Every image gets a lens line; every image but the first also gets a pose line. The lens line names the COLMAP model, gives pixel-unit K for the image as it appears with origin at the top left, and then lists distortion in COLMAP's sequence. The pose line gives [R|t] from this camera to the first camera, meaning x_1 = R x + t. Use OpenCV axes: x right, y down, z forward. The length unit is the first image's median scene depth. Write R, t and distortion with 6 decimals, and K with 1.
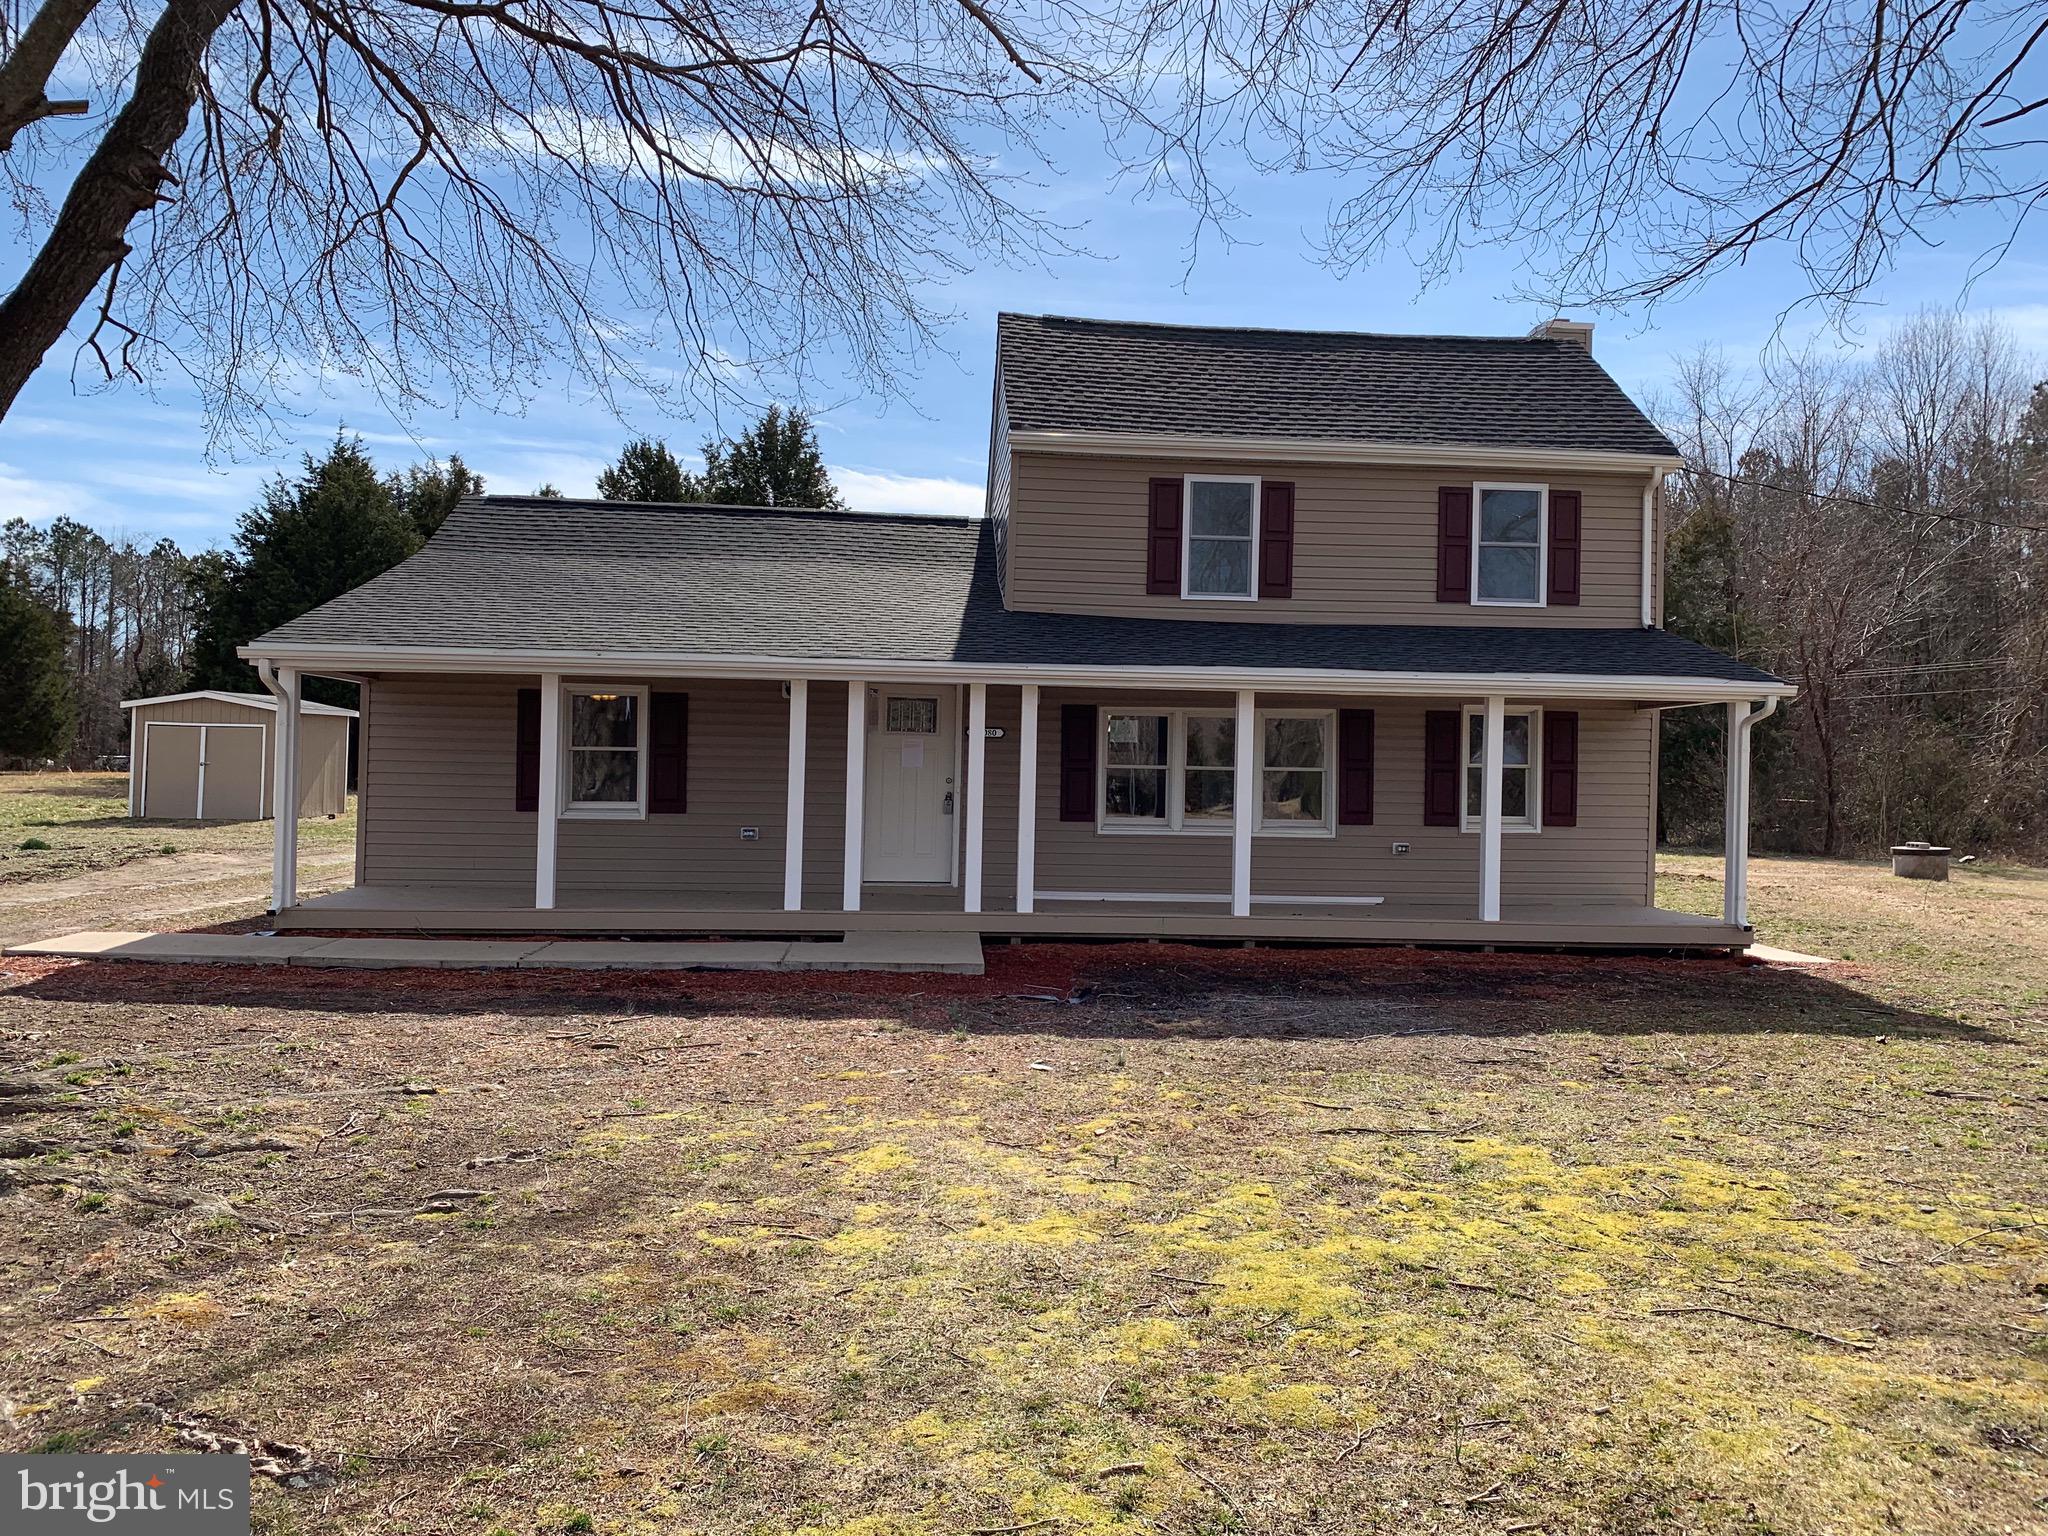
lens RADIAL K [[1579.3, 0, 1023.3], [0, 1579.3, 767.3], [0, 0, 1]] dist [0.009259, -0.003716]
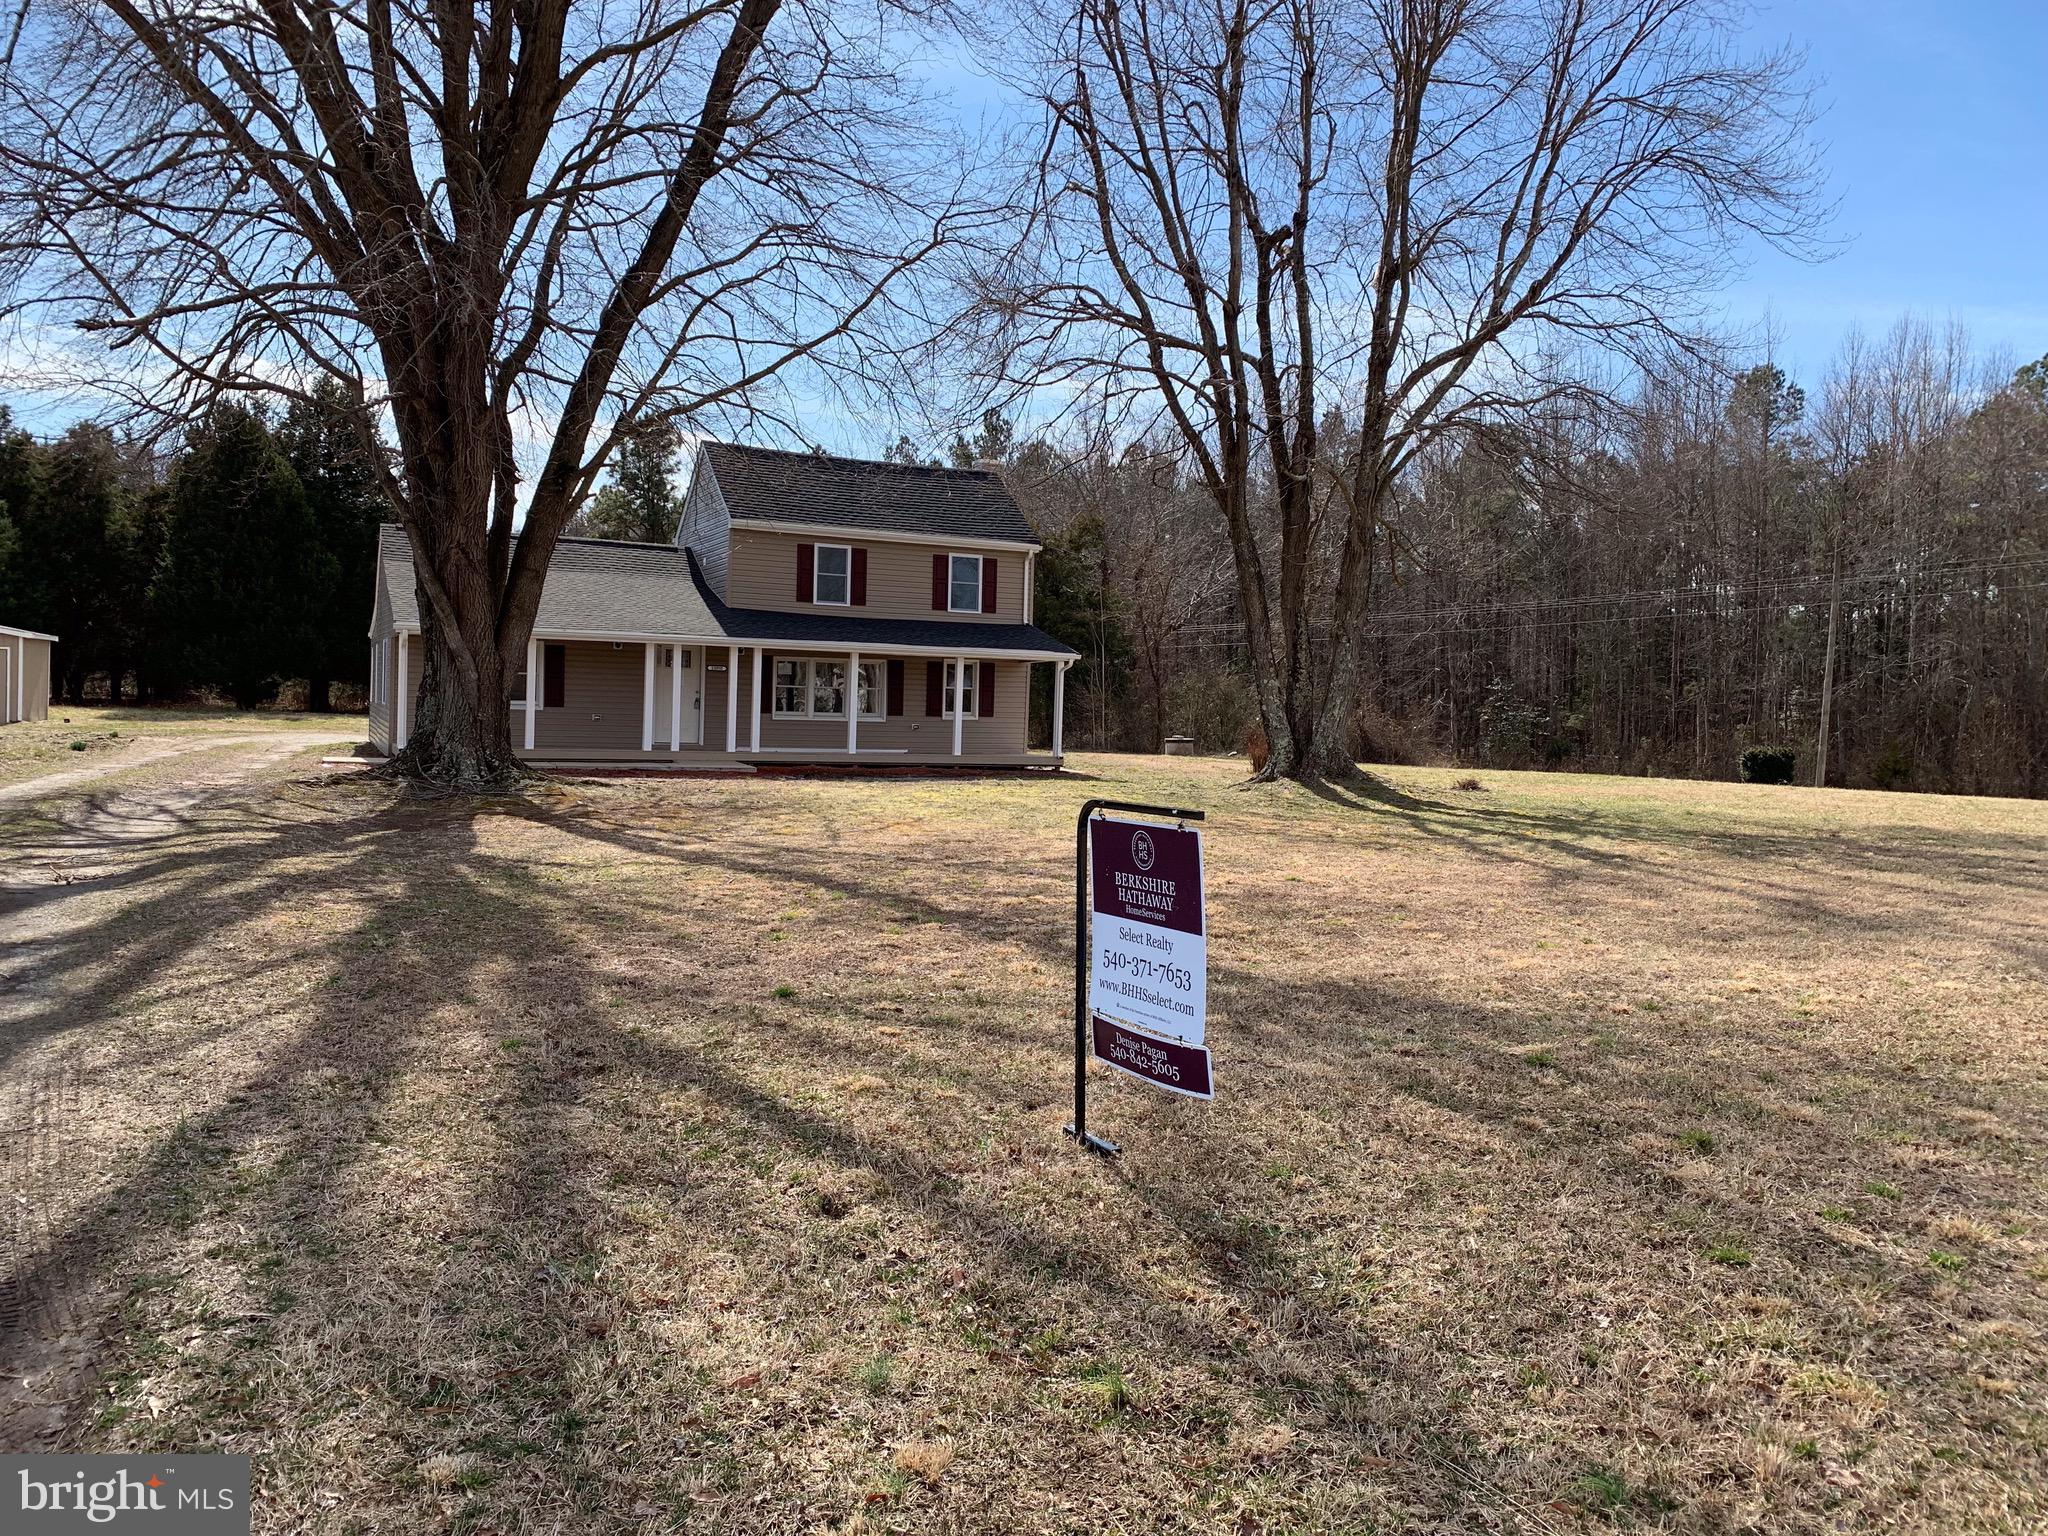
lens RADIAL K [[1579.3, 0, 1024.5], [0, 1579.3, 767.9], [0, 0, 1]] dist [0.009259, -0.003716]
pose [[0.937656, -0.003896, 0.347543, -0.199132], [-0.011316, 0.999065, 0.041731, 0.005971], [-0.347381, -0.043062, 0.936735, -0.572291]]
